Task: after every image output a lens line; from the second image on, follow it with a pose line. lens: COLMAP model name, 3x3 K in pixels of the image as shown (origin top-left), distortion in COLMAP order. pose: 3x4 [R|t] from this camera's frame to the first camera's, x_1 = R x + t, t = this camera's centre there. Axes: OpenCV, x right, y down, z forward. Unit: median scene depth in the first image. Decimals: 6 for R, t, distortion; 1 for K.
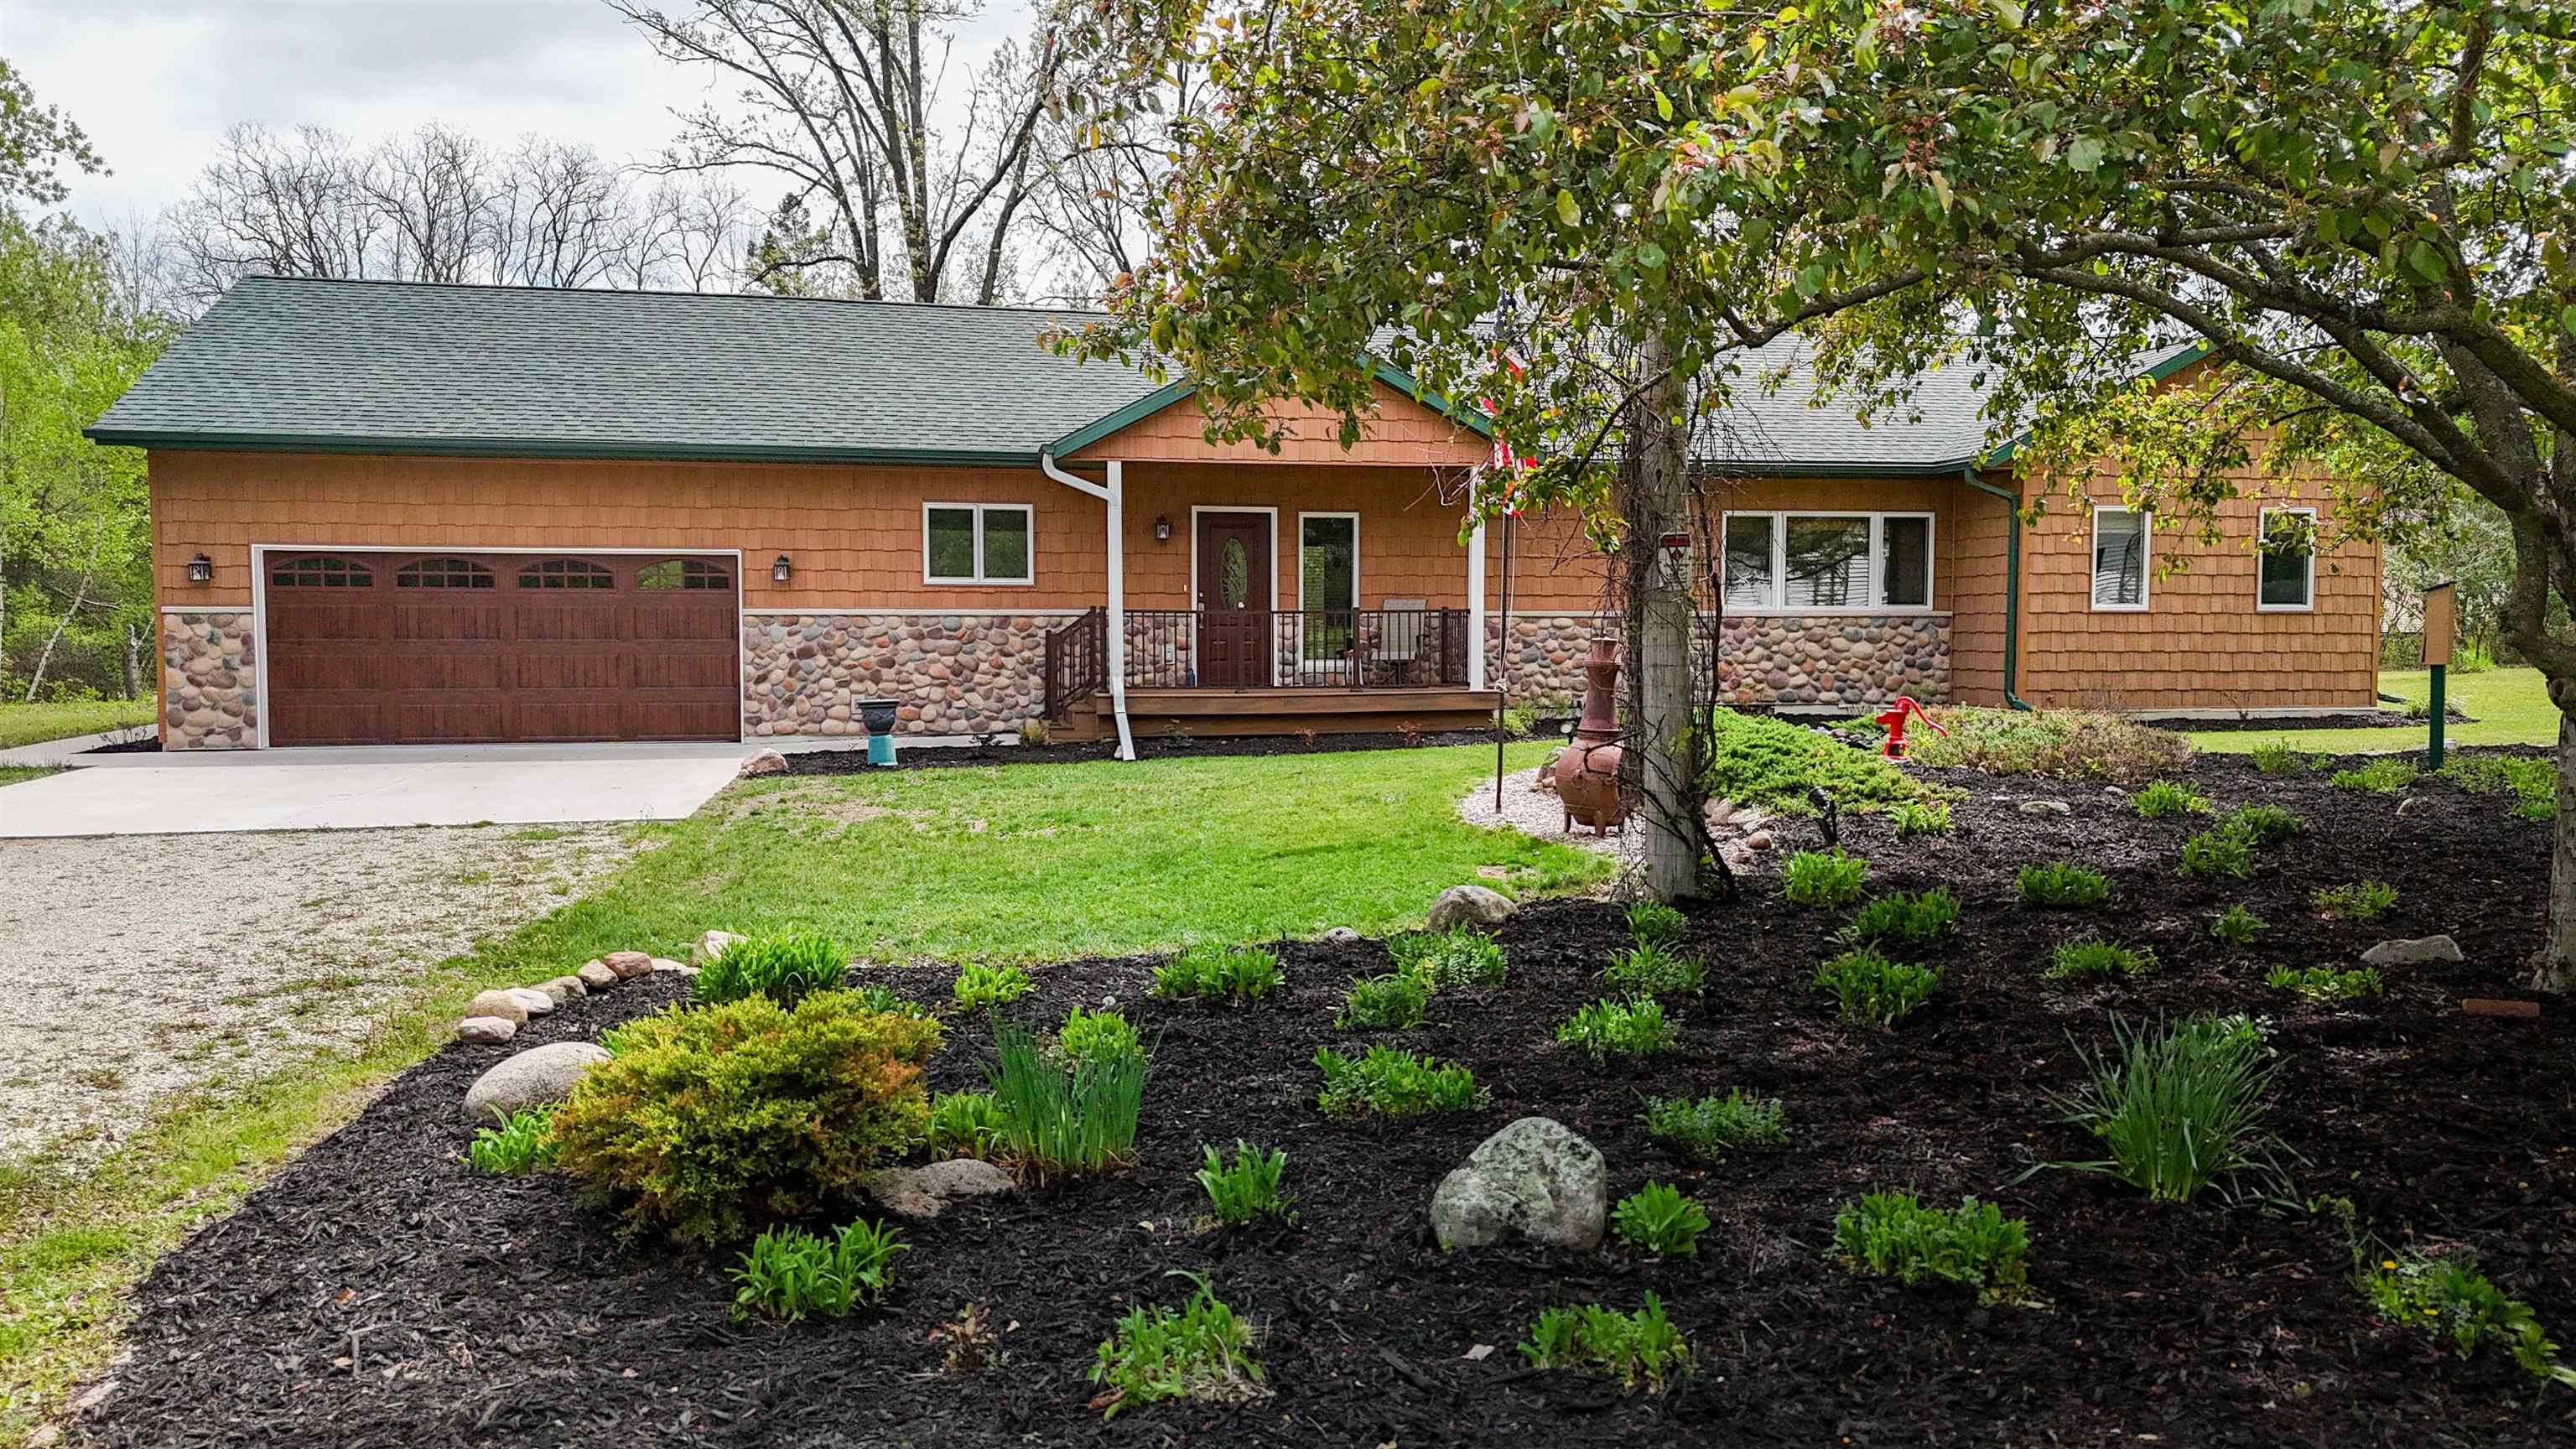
lens RADIAL K [[1875.9, 0, 1288.0], [0, 1875.9, 724.5], [0, 0, 1]] dist [0.060920, -0.002780]
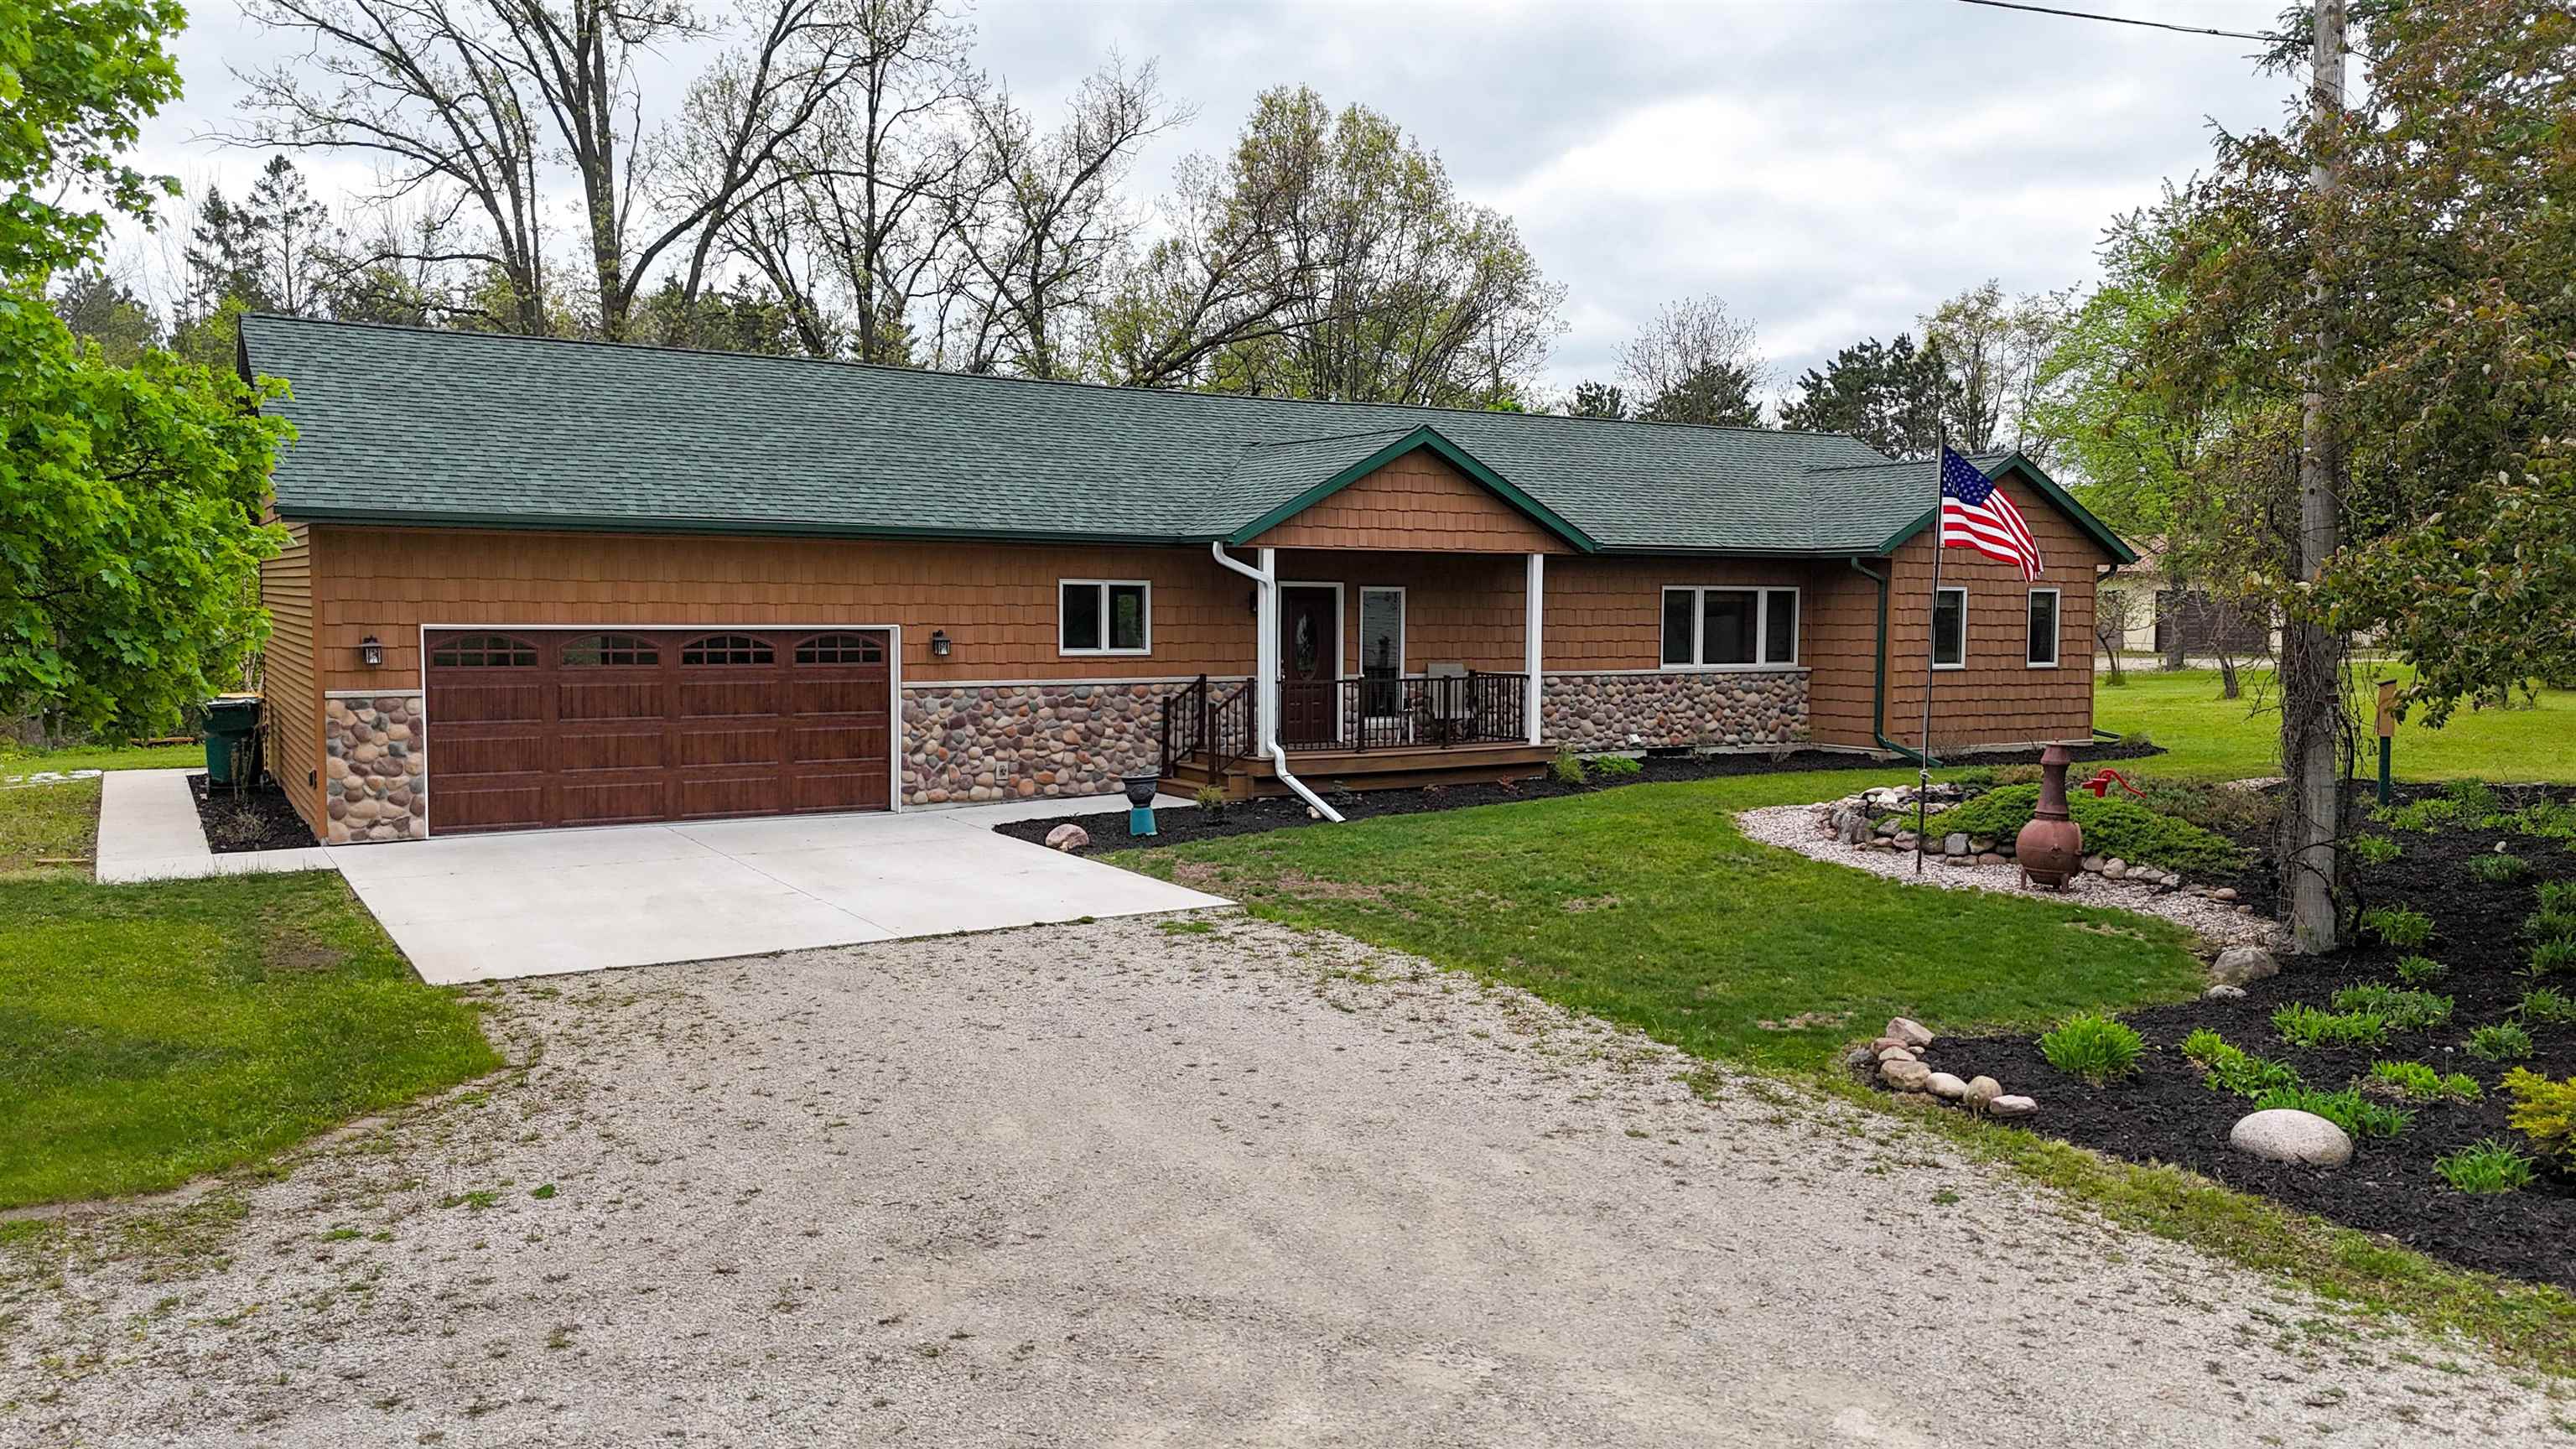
lens RADIAL K [[1877.9, 0, 1274.9], [0, 1877.9, 719.1], [0, 0, 1]] dist [0.088117, -0.000704]
pose [[0.935852, -0.017615, 0.351953, -0.453099], [0.016561, 0.999845, 0.006006, -0.043133], [-0.352004, 0.000209, 0.935999, -0.035649]]
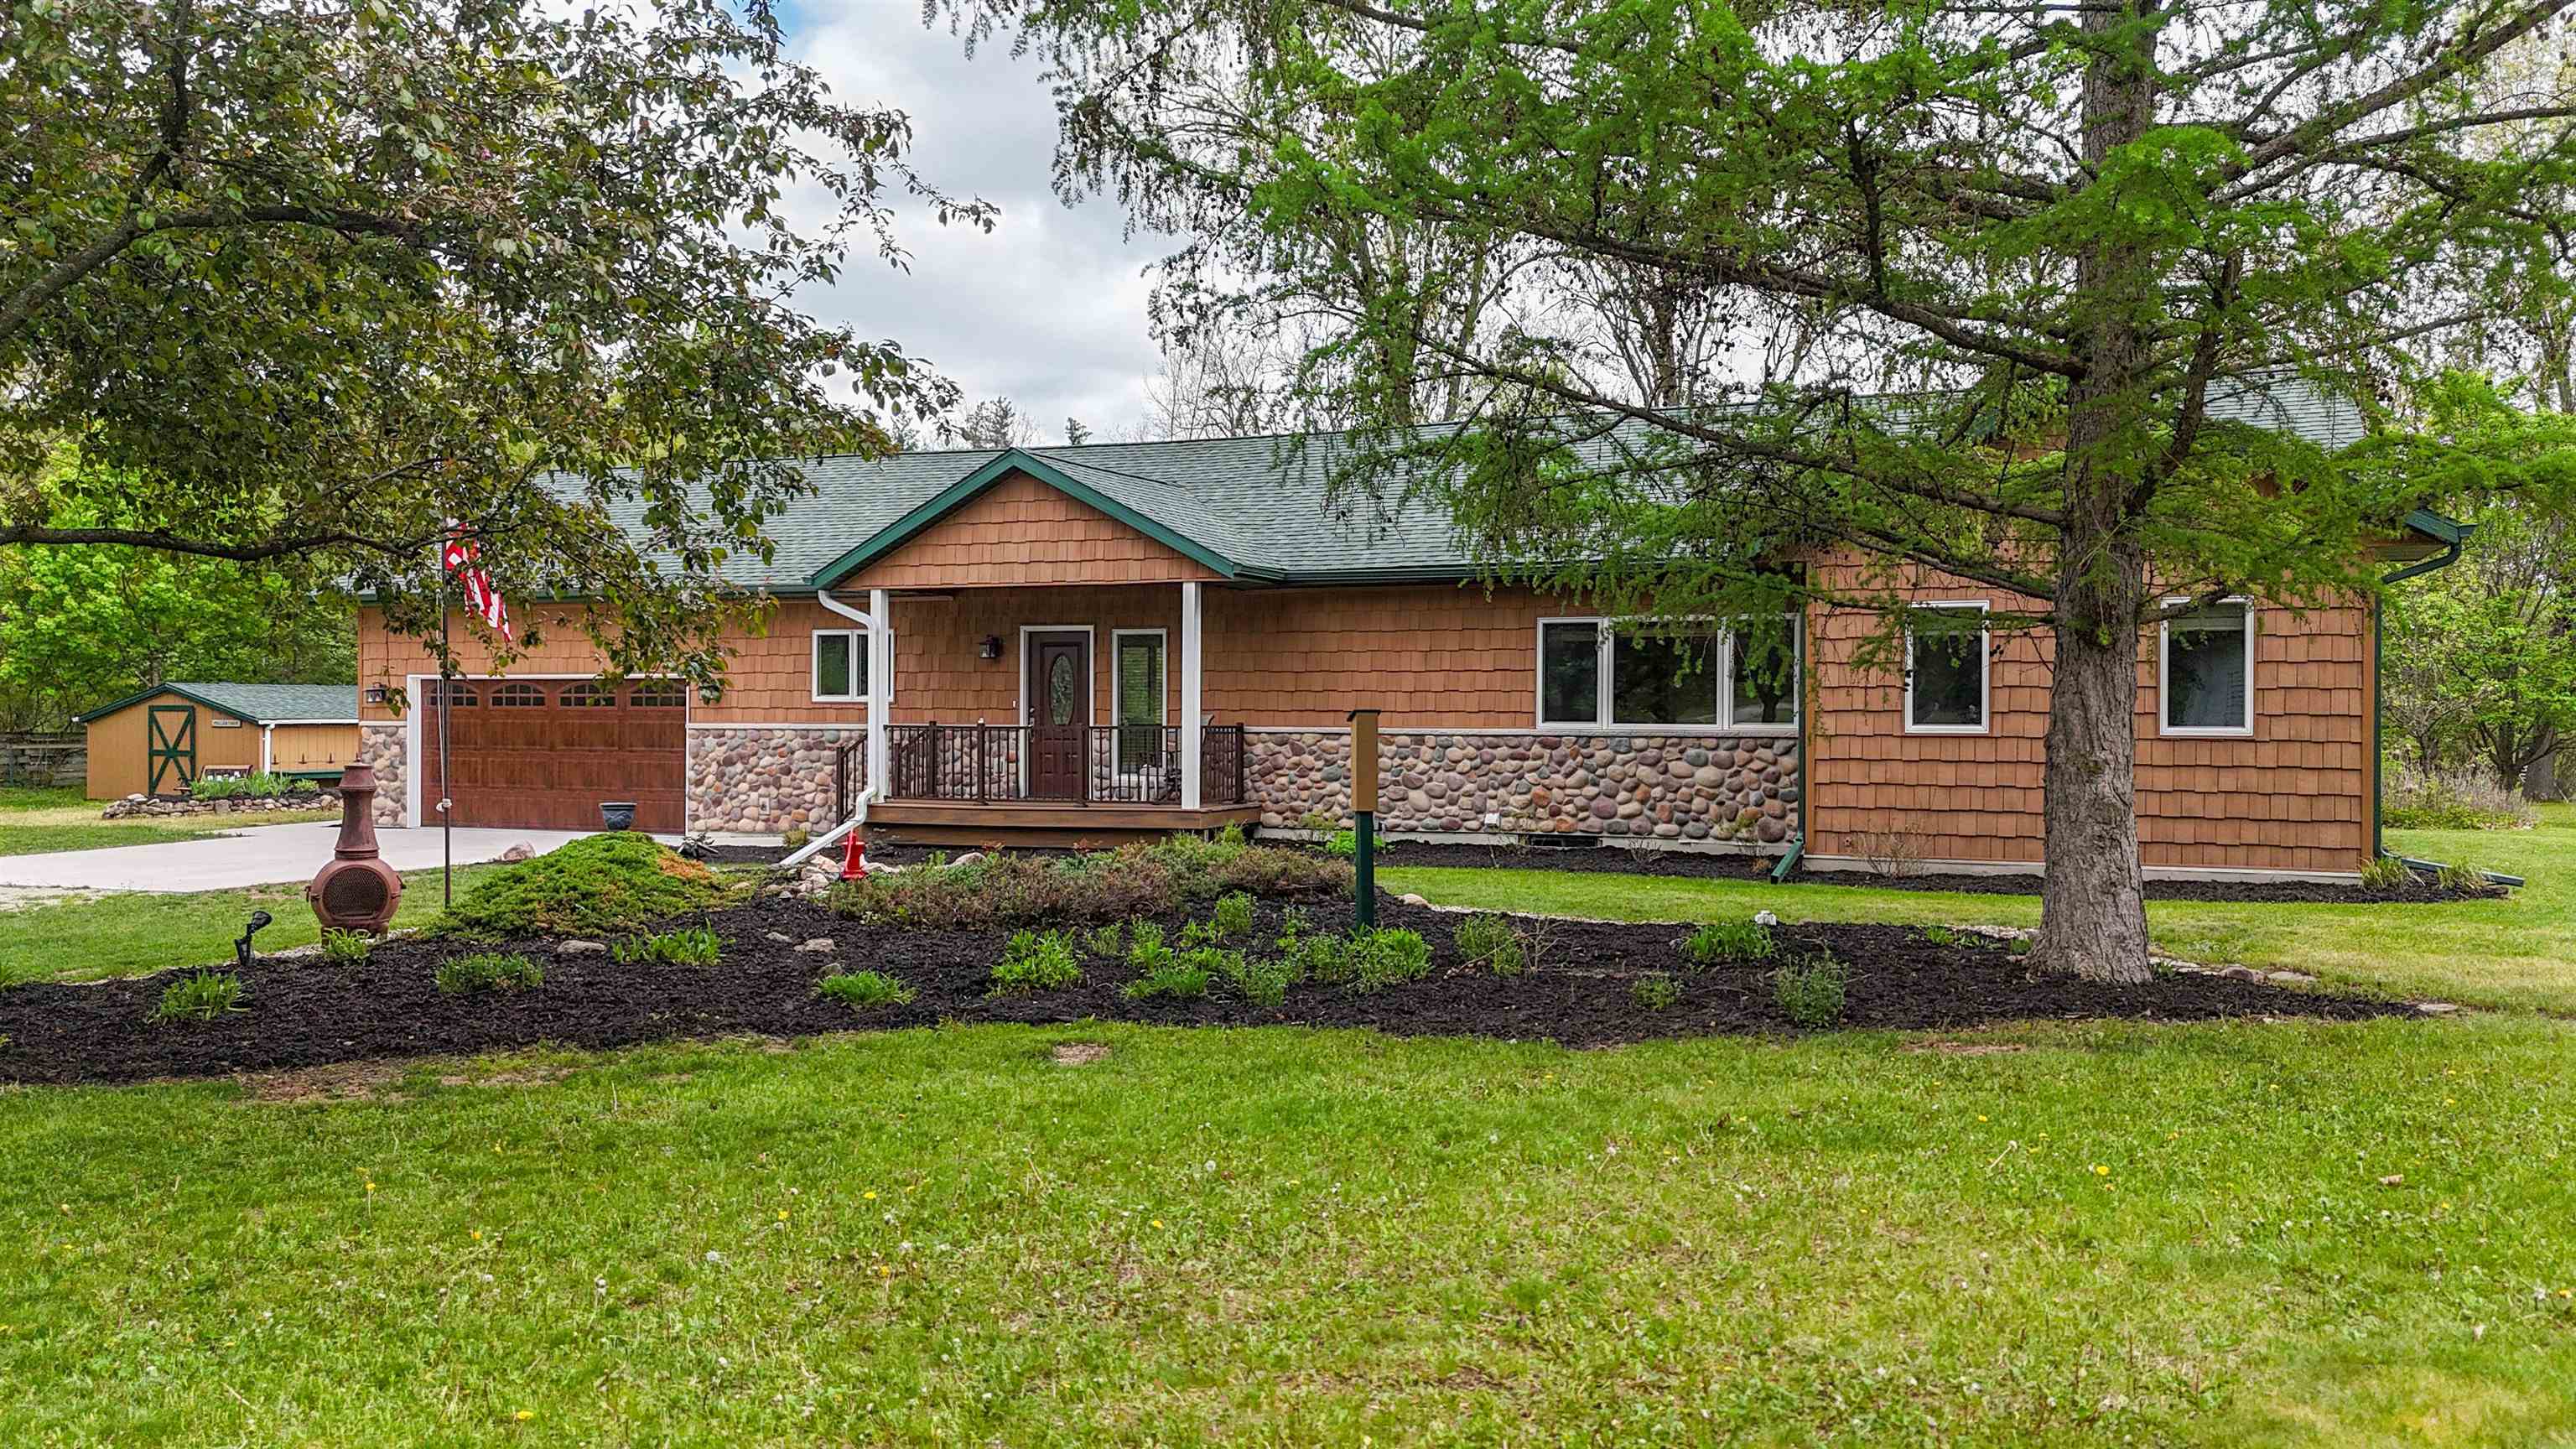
lens RADIAL K [[1875.9, 0, 1288.0], [0, 1875.9, 724.5], [0, 0, 1]] dist [0.060920, -0.002780]
pose [[0.839927, 0.005281, -0.542674, 0.662096], [-0.032961, 0.998603, -0.041298, -0.023424], [0.541698, 0.052574, 0.838927, 0.204121]]
